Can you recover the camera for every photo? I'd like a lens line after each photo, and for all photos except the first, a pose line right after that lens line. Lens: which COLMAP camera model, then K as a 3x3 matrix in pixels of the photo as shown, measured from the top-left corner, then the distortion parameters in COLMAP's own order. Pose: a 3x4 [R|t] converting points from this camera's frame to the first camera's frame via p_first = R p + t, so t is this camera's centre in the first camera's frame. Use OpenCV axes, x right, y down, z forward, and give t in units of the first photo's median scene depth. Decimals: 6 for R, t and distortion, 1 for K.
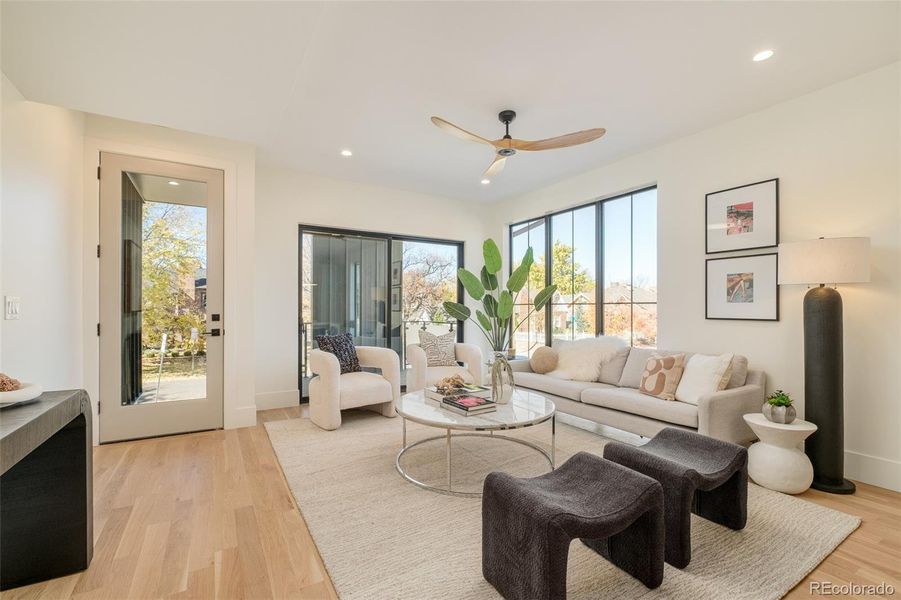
lens RADIAL K [[401.4, 0, 441.3], [0, 401.4, 307.4], [0, 0, 1]] dist [-0.006553, 0.000004]
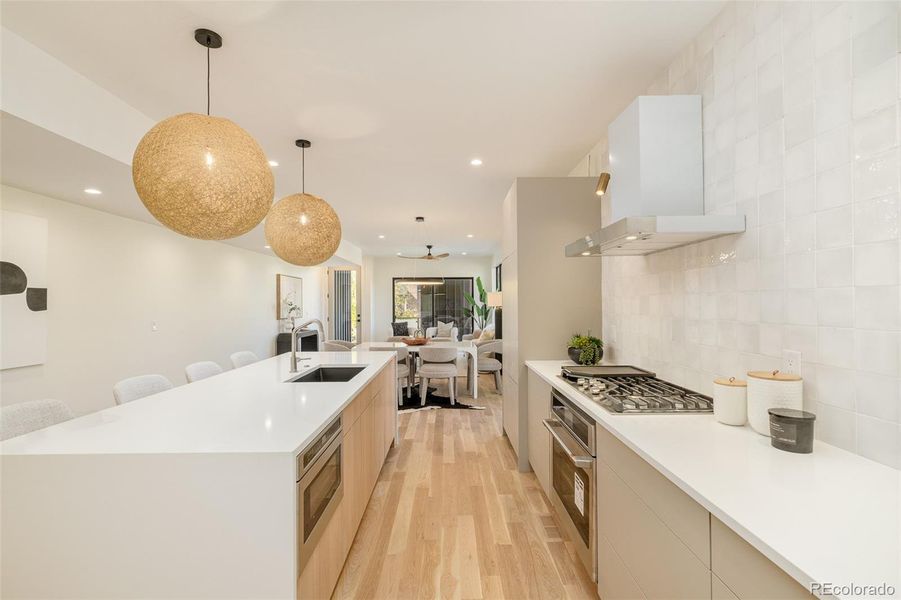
lens RADIAL K [[408.8, 0, 450.5], [0, 408.8, 300.0], [0, 0, 1]] dist [-0.002754, -0.000225]
pose [[0.868512, -0.012665, -0.495507, 1.320020], [0.010493, 0.999919, -0.007165, -0.052738], [0.495558, 0.001024, 0.868575, -1.117458]]
